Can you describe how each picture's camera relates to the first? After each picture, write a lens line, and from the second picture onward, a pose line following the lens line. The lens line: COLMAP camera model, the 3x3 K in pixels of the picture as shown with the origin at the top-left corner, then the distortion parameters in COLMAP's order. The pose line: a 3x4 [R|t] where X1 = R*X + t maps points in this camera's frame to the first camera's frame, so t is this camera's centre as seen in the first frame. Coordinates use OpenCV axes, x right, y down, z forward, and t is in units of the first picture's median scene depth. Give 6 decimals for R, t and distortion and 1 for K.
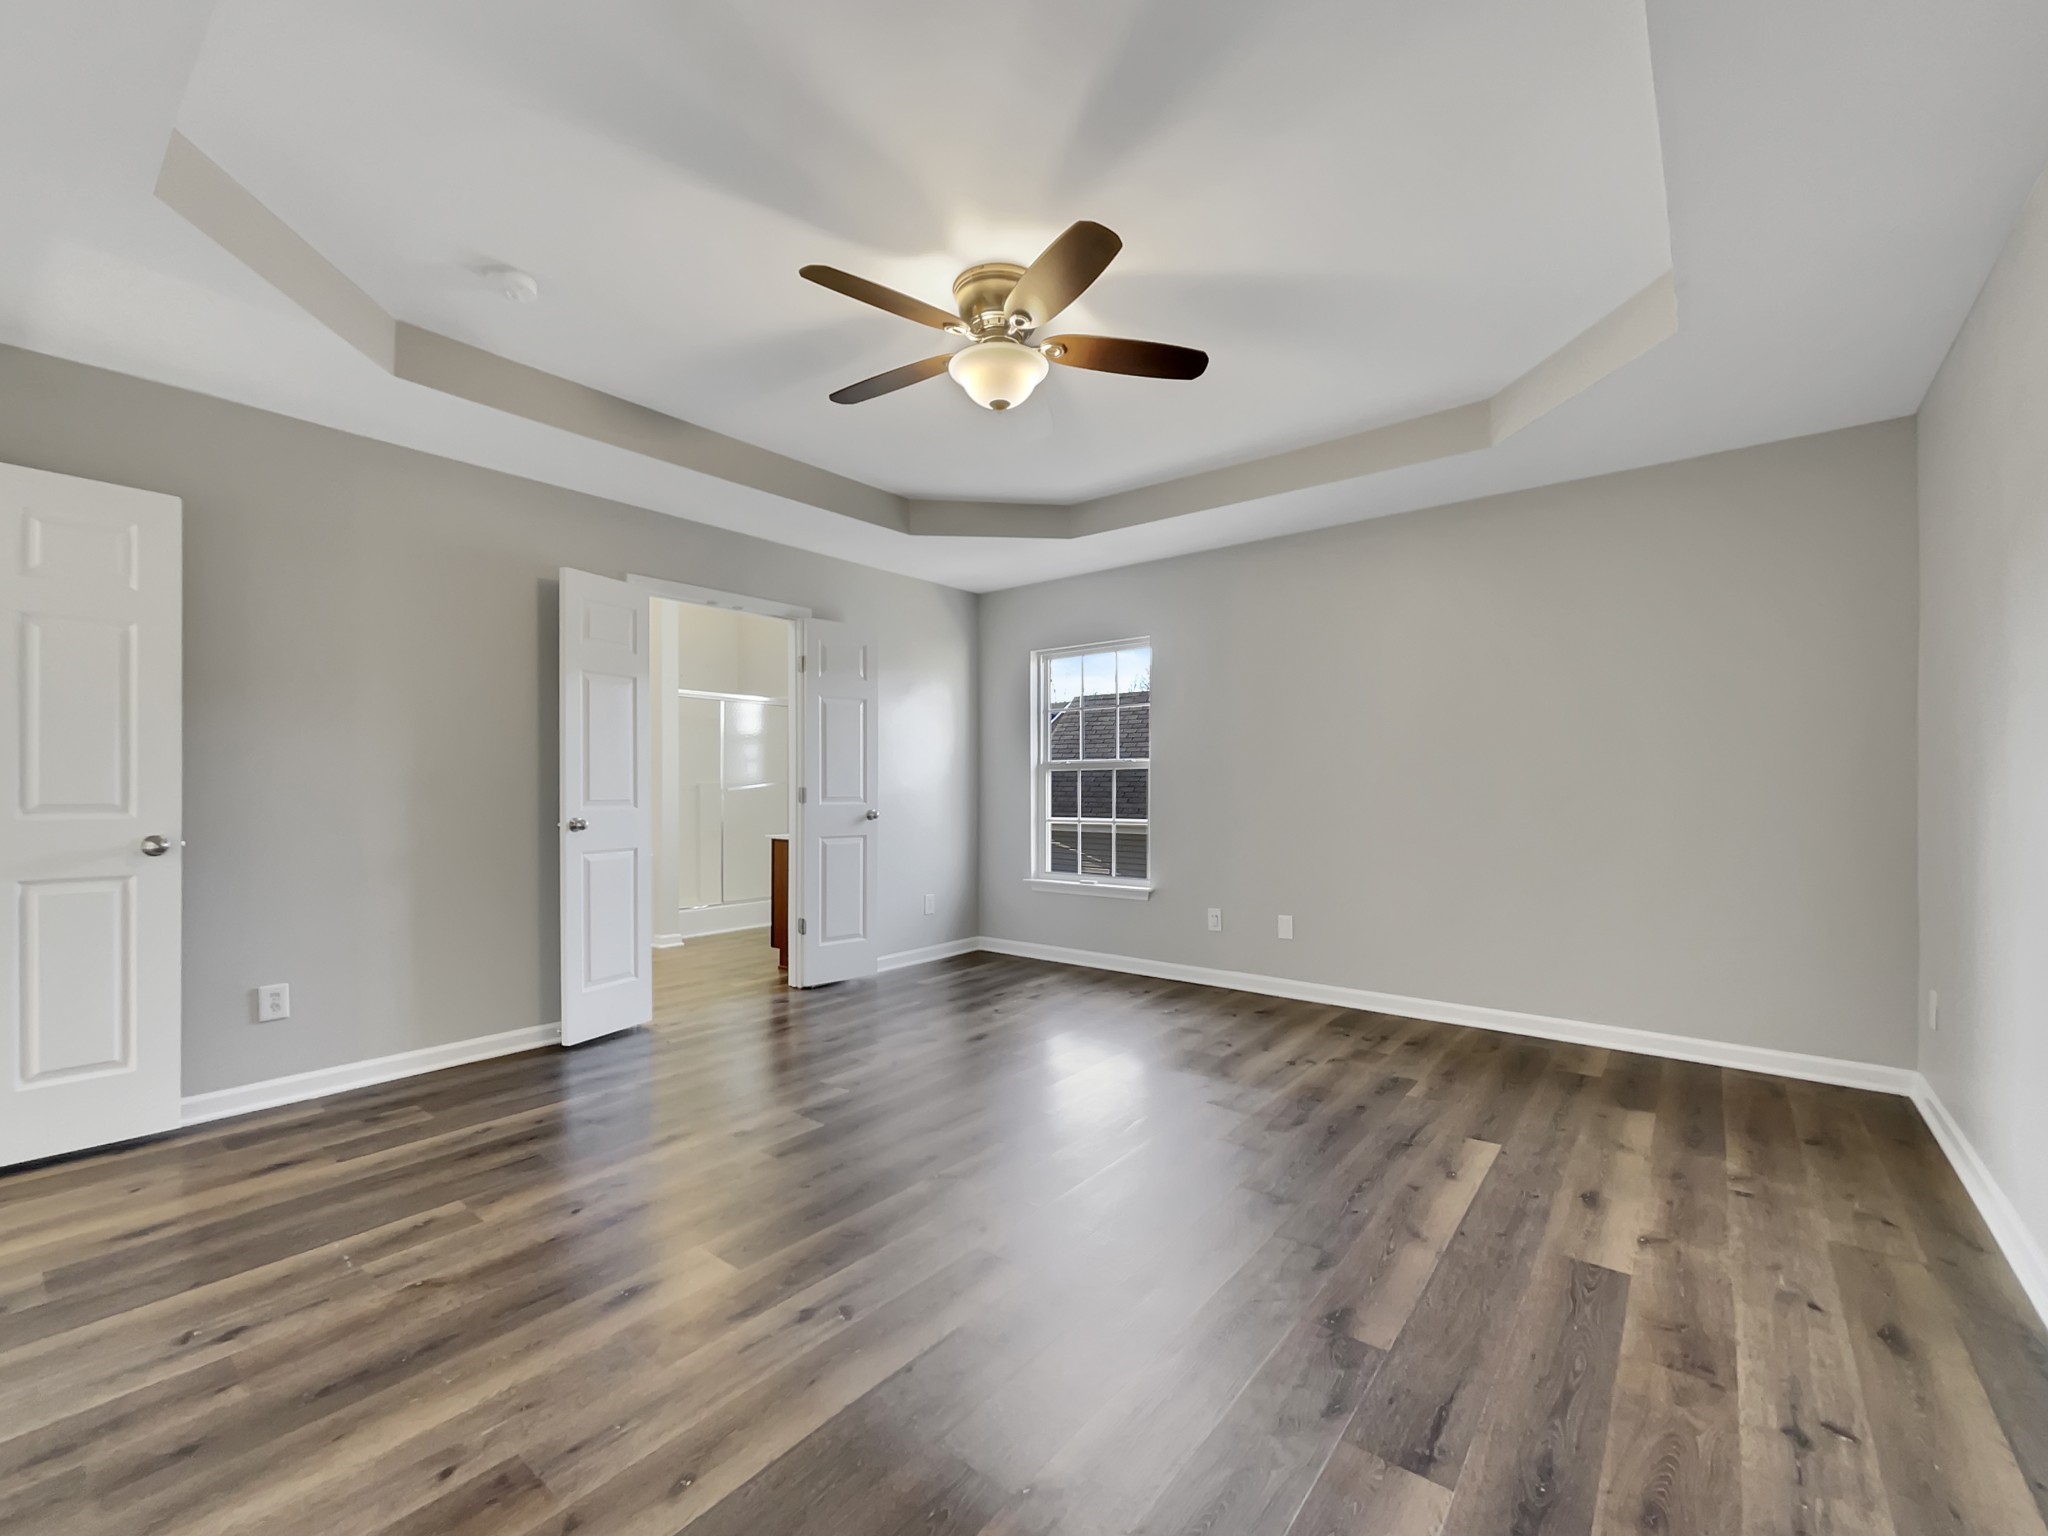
lens RADIAL K [[858.8, 0, 1035.7], [0, 858.8, 782.2], [0, 0, 1]] dist [0.000665, 0.000130]
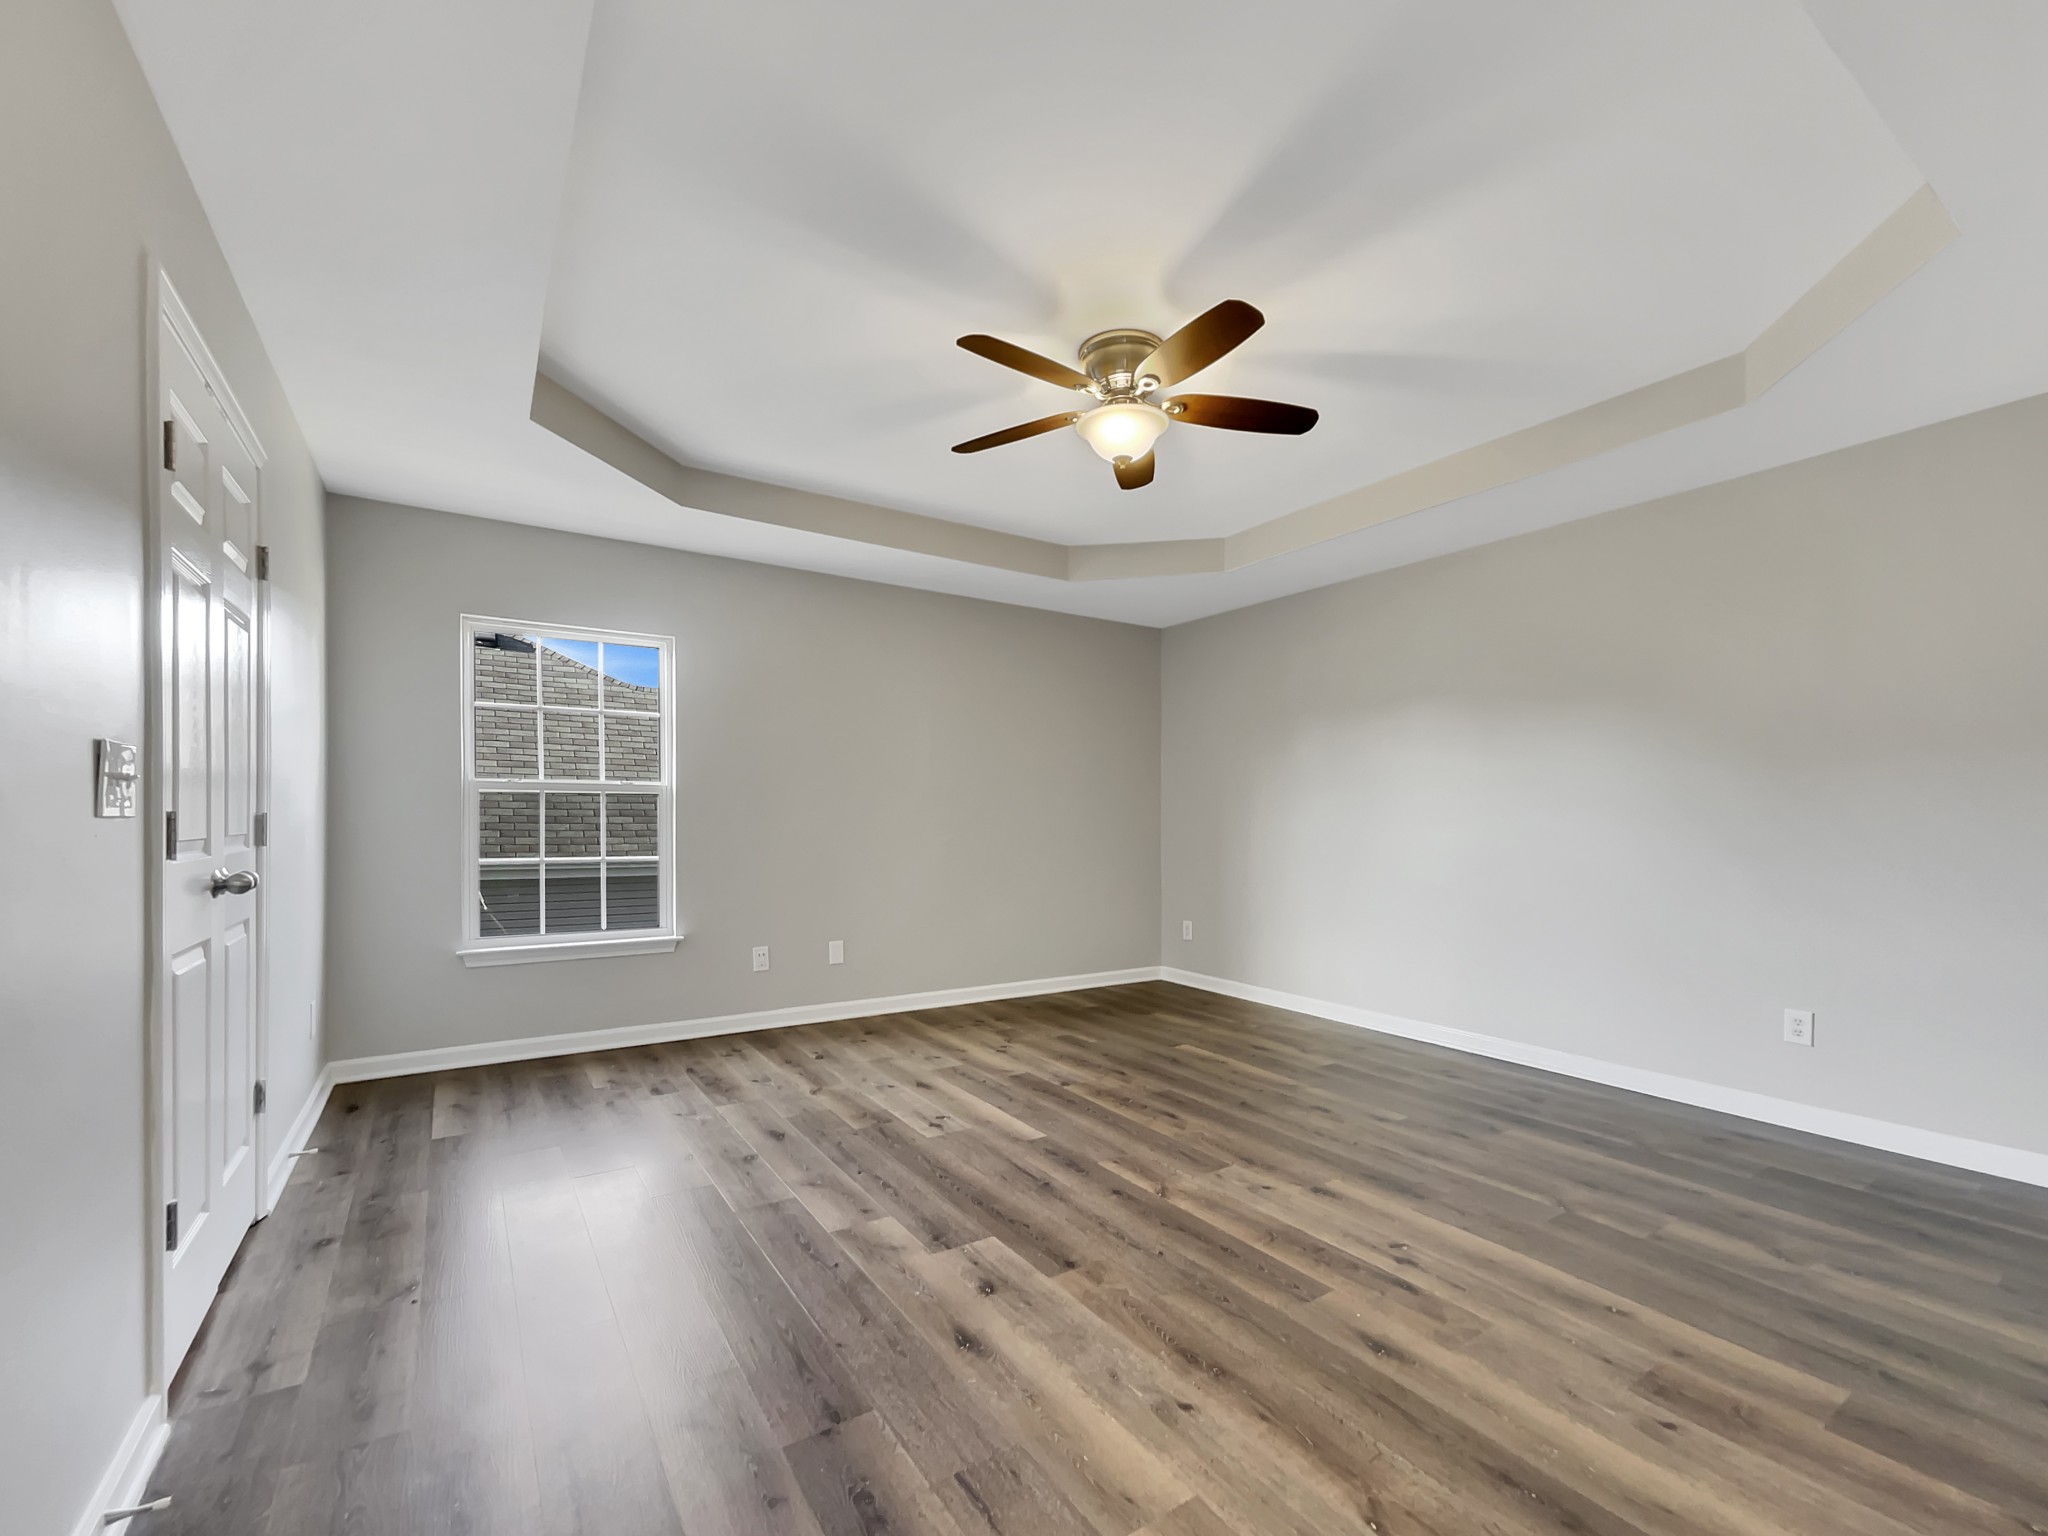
lens RADIAL K [[868.0, 0, 1027.6], [0, 868.0, 834.4], [0, 0, 1]] dist [0.002254, 0.000169]
pose [[0.313945, -0.013157, 0.949350, -0.770855], [-0.014518, 0.999721, 0.018656, 0.003068], [-0.949330, -0.019640, 0.313666, 0.551499]]
